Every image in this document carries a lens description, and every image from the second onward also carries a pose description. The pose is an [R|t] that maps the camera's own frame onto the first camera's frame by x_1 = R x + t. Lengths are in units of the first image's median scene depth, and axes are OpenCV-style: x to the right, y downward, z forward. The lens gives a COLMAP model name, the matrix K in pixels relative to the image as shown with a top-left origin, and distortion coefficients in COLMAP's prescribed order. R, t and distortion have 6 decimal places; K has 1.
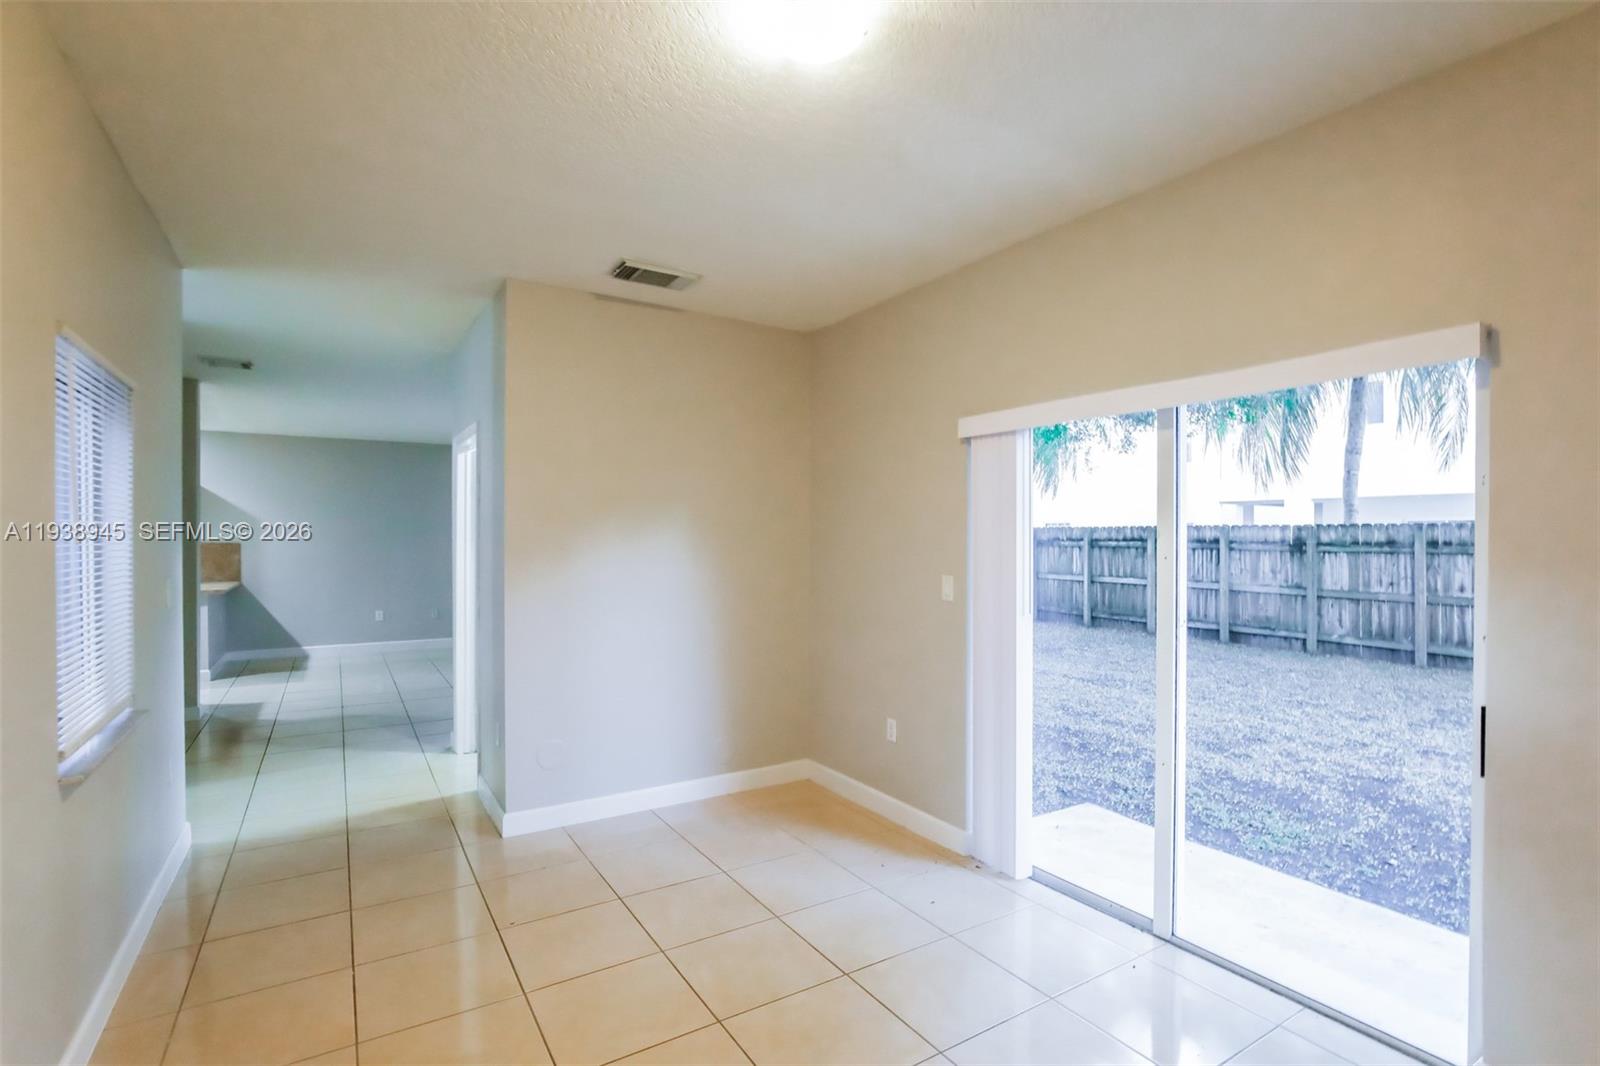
lens RADIAL K [[731.3, 0, 809.9], [0, 731.3, 542.0], [0, 0, 1]] dist [0.000372, -0.000092]
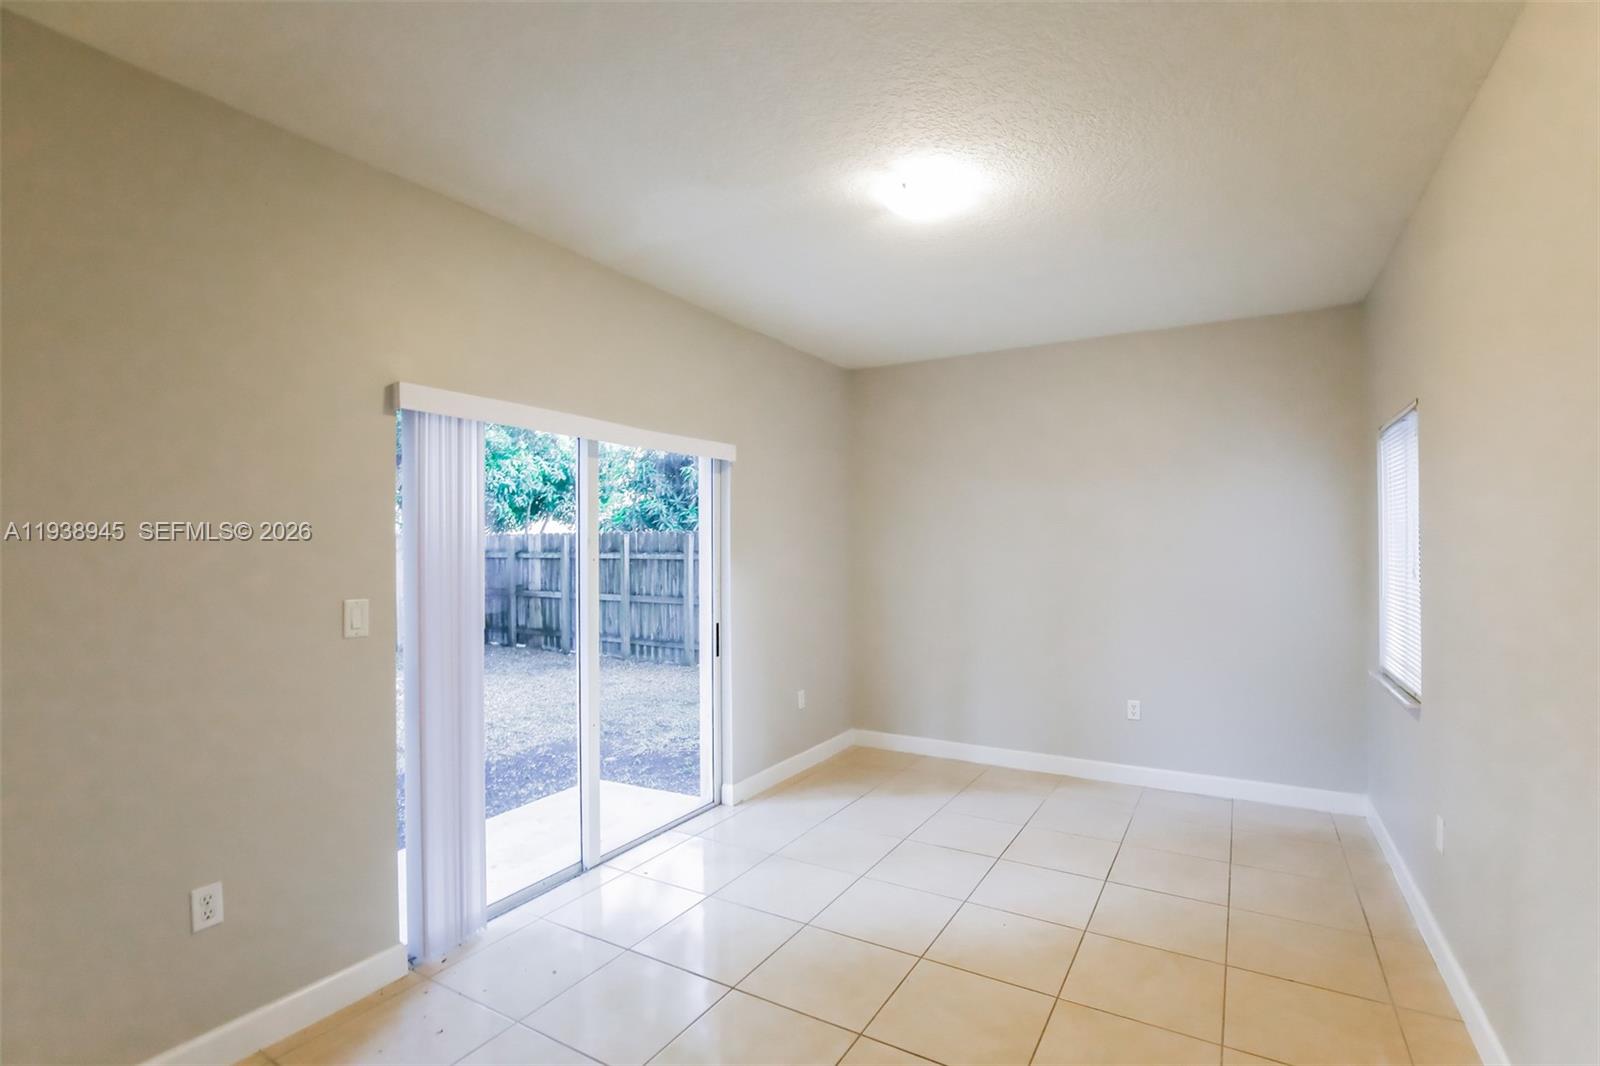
lens RADIAL K [[731.3, 0, 809.9], [0, 731.3, 542.0], [0, 0, 1]] dist [0.000372, -0.000092]
pose [[-0.439079, 0.005670, 0.898431, -0.972239], [-0.000698, 0.999978, -0.006652, -0.003875], [-0.898448, -0.003548, -0.439065, 1.477347]]
